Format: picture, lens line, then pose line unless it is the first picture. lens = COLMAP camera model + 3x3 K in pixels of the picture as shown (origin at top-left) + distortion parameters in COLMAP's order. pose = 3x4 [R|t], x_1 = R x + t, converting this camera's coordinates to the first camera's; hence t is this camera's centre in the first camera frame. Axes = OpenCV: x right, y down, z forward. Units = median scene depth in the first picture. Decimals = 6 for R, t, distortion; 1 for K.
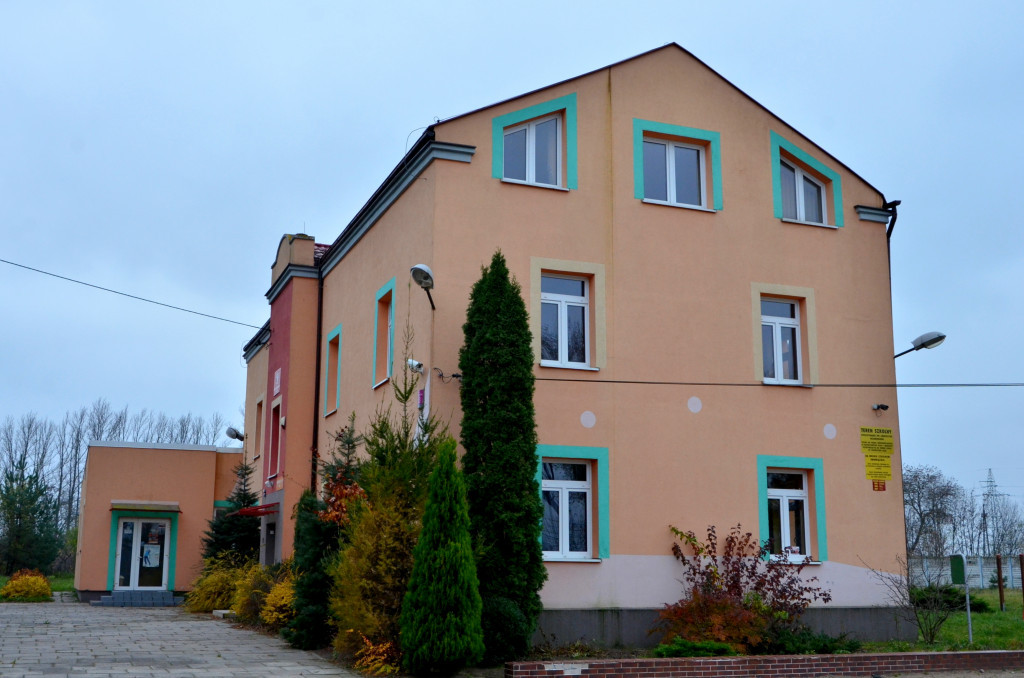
lens RADIAL K [[1146.4, 0, 512.0], [0, 1146.4, 345.5], [0, 0, 1]] dist [-0.014569, 0.000000]
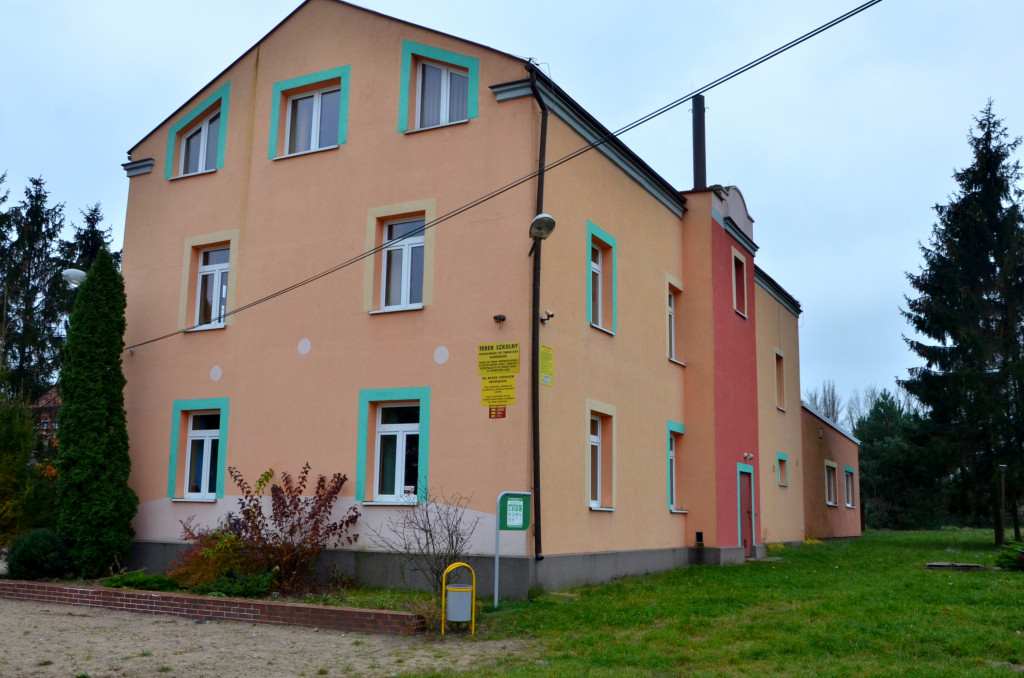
lens RADIAL K [[1004.8, 0, 507.9], [0, 1004.8, 339.3], [0, 0, 1]] dist [-0.054009, 0.000000]
pose [[0.650556, -0.127925, -0.748607, 0.905327], [0.137959, 0.989218, -0.049152, 0.109836], [0.746823, -0.071301, 0.661189, 0.537471]]
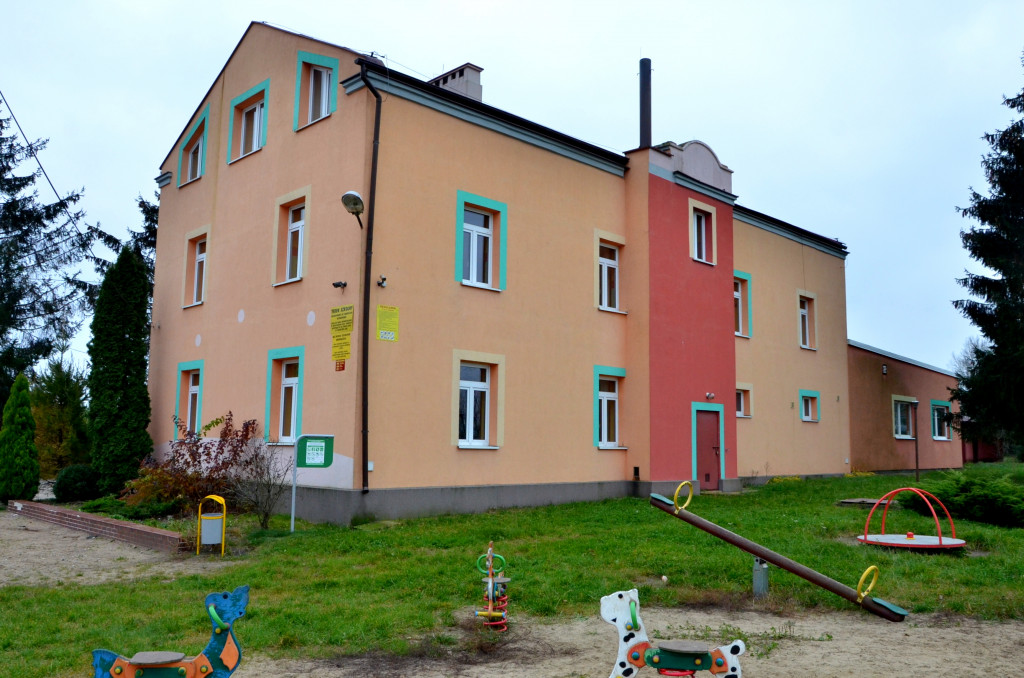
lens RADIAL K [[852.8, 0, 507.8], [0, 852.8, 339.9], [0, 0, 1]] dist [-0.029377, 0.009721]
pose [[0.389682, -0.111960, -0.914119, 1.067833], [0.171687, 0.984014, -0.047332, 0.163996], [0.904805, -0.138498, 0.402674, 0.862106]]
